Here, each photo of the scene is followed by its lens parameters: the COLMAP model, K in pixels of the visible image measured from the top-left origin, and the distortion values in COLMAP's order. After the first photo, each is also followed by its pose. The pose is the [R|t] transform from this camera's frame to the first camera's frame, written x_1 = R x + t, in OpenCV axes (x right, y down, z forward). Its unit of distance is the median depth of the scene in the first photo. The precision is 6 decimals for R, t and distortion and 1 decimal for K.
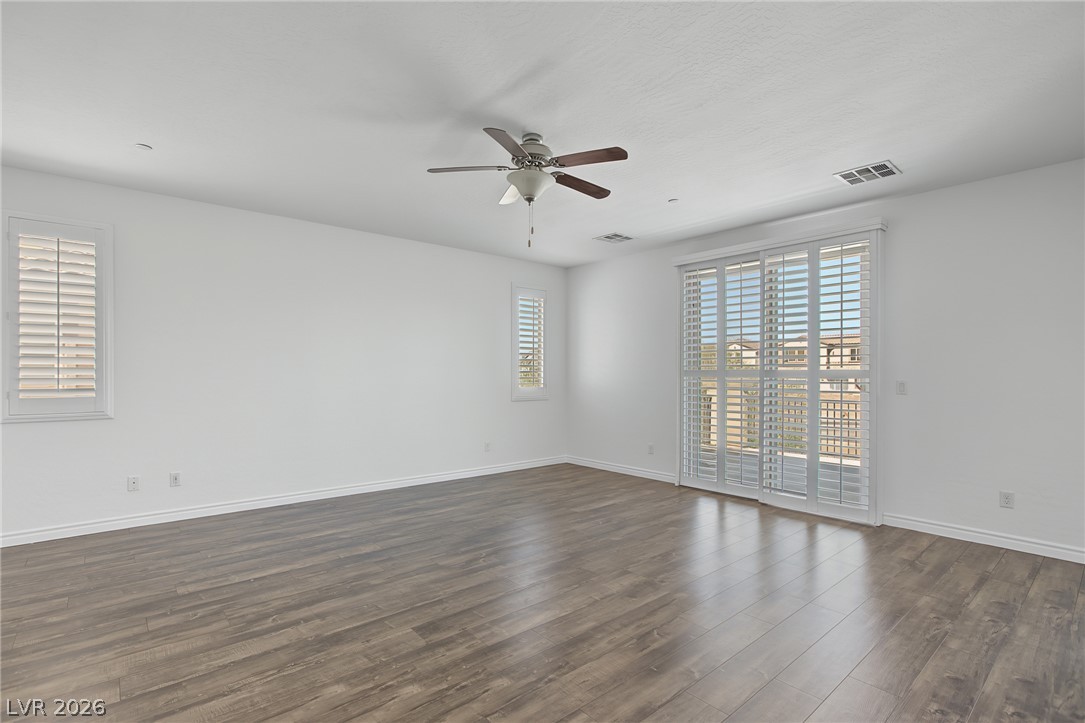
lens RADIAL K [[508.4, 0, 546.1], [0, 508.4, 366.7], [0, 0, 1]] dist [-0.010653, 0.002304]
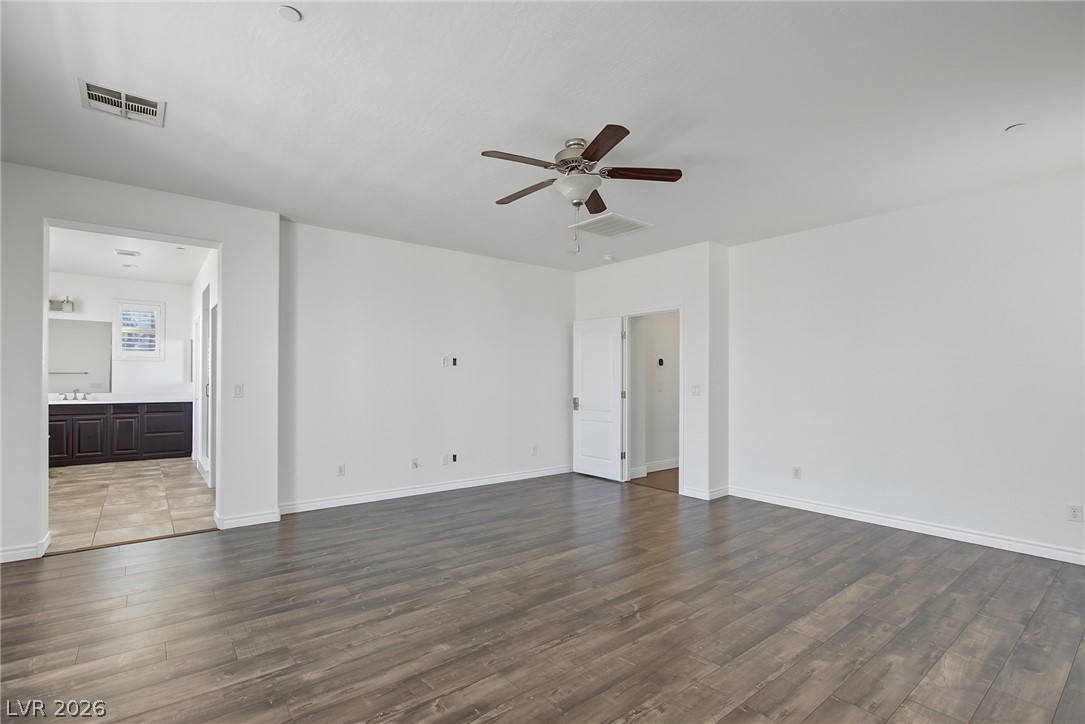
lens RADIAL K [[508.4, 0, 534.4], [0, 508.4, 370.7], [0, 0, 1]] dist [-0.010653, 0.002304]
pose [[-0.997978, -0.009616, 0.062836, -0.012167], [-0.011303, 0.999584, -0.026553, 0.023396], [-0.062554, -0.027209, -0.997671, 2.051583]]
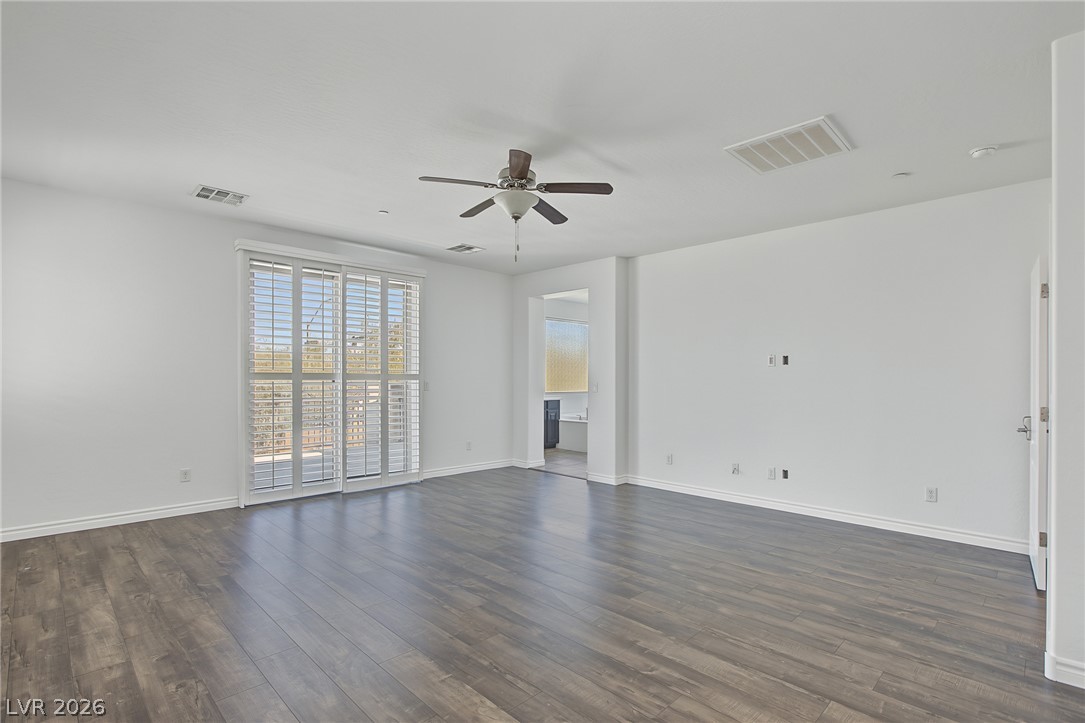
lens RADIAL K [[508.4, 0, 537.0], [0, 508.4, 382.1], [0, 0, 1]] dist [-0.010653, 0.002304]
pose [[-0.055637, -0.013442, 0.998361, -1.145890], [-0.018833, 0.999746, 0.012411, 0.006746], [-0.998273, -0.018111, -0.055876, 1.043424]]
